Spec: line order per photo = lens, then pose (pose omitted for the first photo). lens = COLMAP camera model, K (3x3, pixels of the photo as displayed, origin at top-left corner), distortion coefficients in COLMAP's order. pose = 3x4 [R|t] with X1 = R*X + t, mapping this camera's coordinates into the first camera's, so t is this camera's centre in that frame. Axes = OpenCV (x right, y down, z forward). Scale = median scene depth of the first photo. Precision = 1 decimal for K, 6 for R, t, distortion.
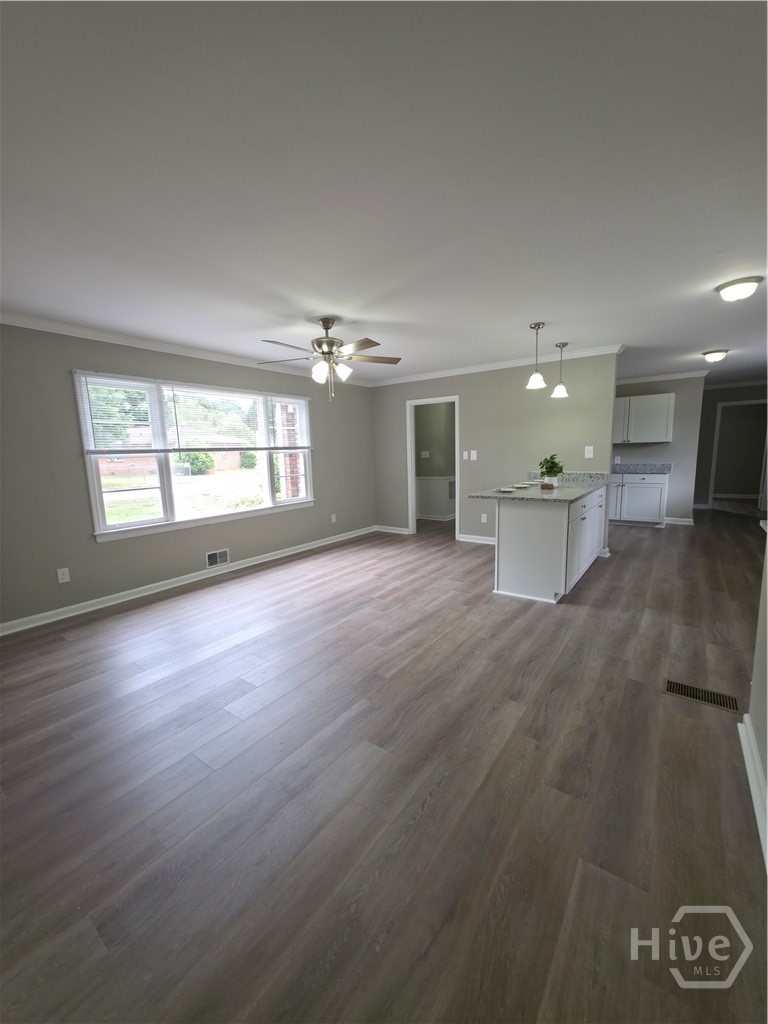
lens RADIAL K [[404.9, 0, 387.3], [0, 404.9, 513.9], [0, 0, 1]] dist [0.000969, 0.000433]
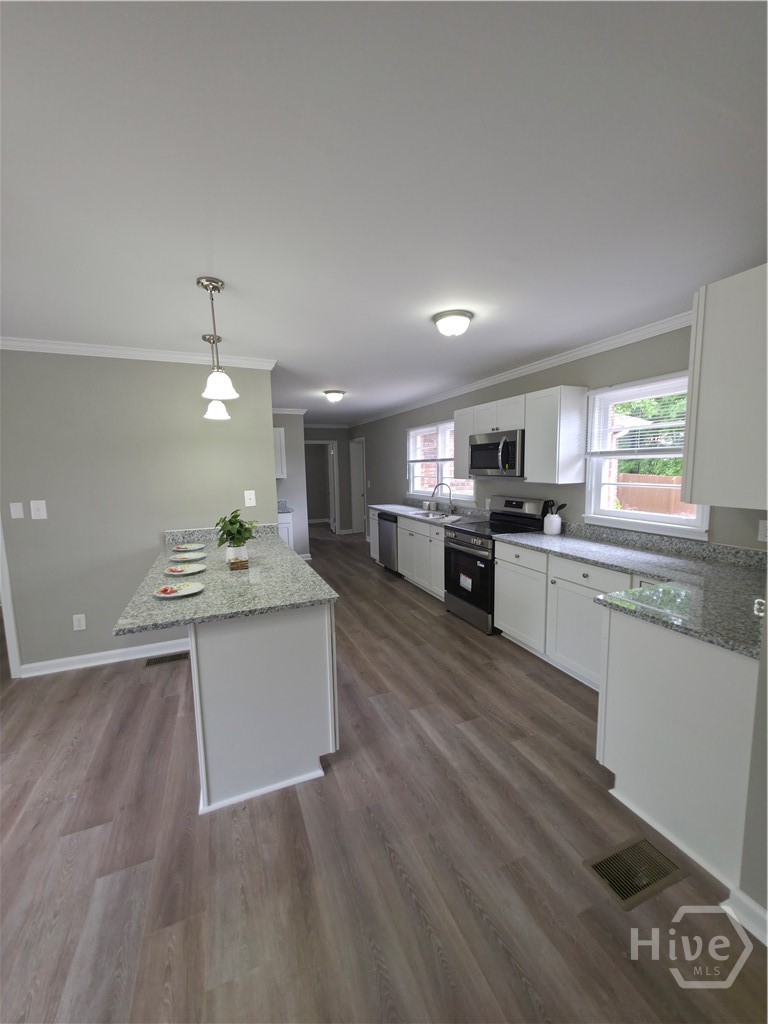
lens RADIAL K [[404.9, 0, 387.3], [0, 404.9, 513.9], [0, 0, 1]] dist [0.000969, 0.000433]
pose [[0.515718, -0.081536, 0.852870, -0.000940], [0.132856, 0.991031, 0.014408, -0.135881], [-0.846395, 0.105878, 0.521925, 0.545377]]
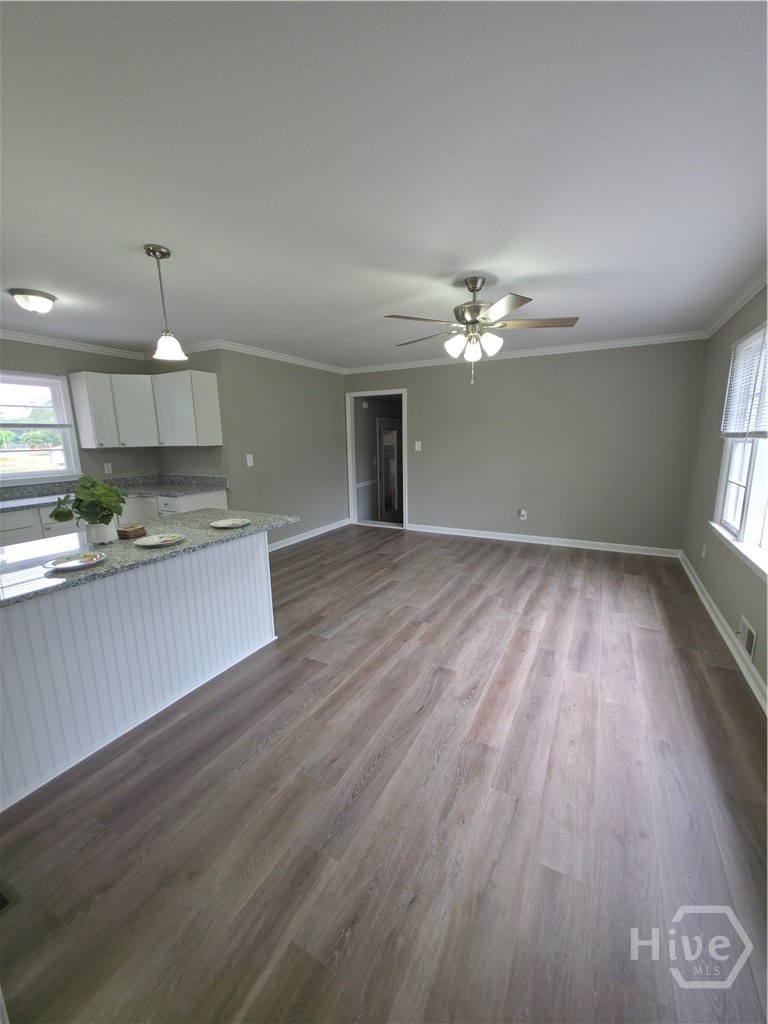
lens RADIAL K [[404.9, 0, 387.3], [0, 404.9, 513.9], [0, 0, 1]] dist [0.000969, 0.000433]
pose [[-0.989017, 0.071165, -0.129538, 0.140287], [0.022938, 0.939735, 0.341133, -0.299430], [0.146008, 0.334415, -0.931047, 1.722658]]
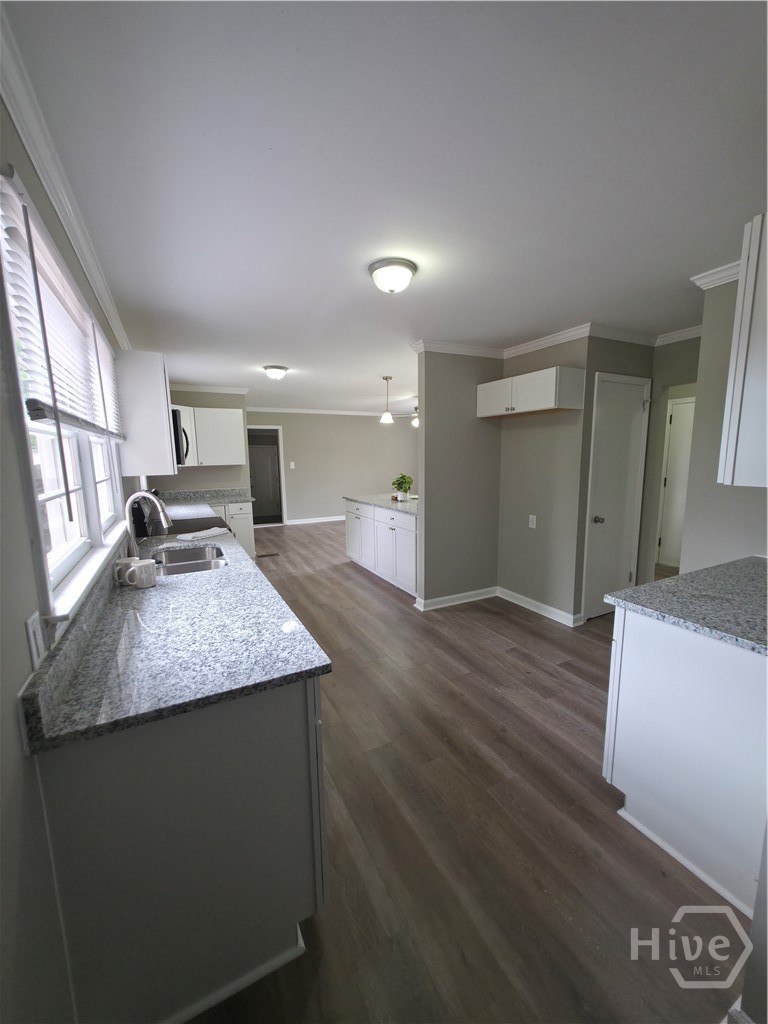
lens RADIAL K [[404.9, 0, 387.3], [0, 404.9, 513.9], [0, 0, 1]] dist [0.000969, 0.000433]
pose [[-0.442588, 0.163452, -0.881702, 1.658518], [-0.110889, 0.965724, 0.234691, -0.339121], [0.889842, 0.201643, -0.409293, 1.651582]]
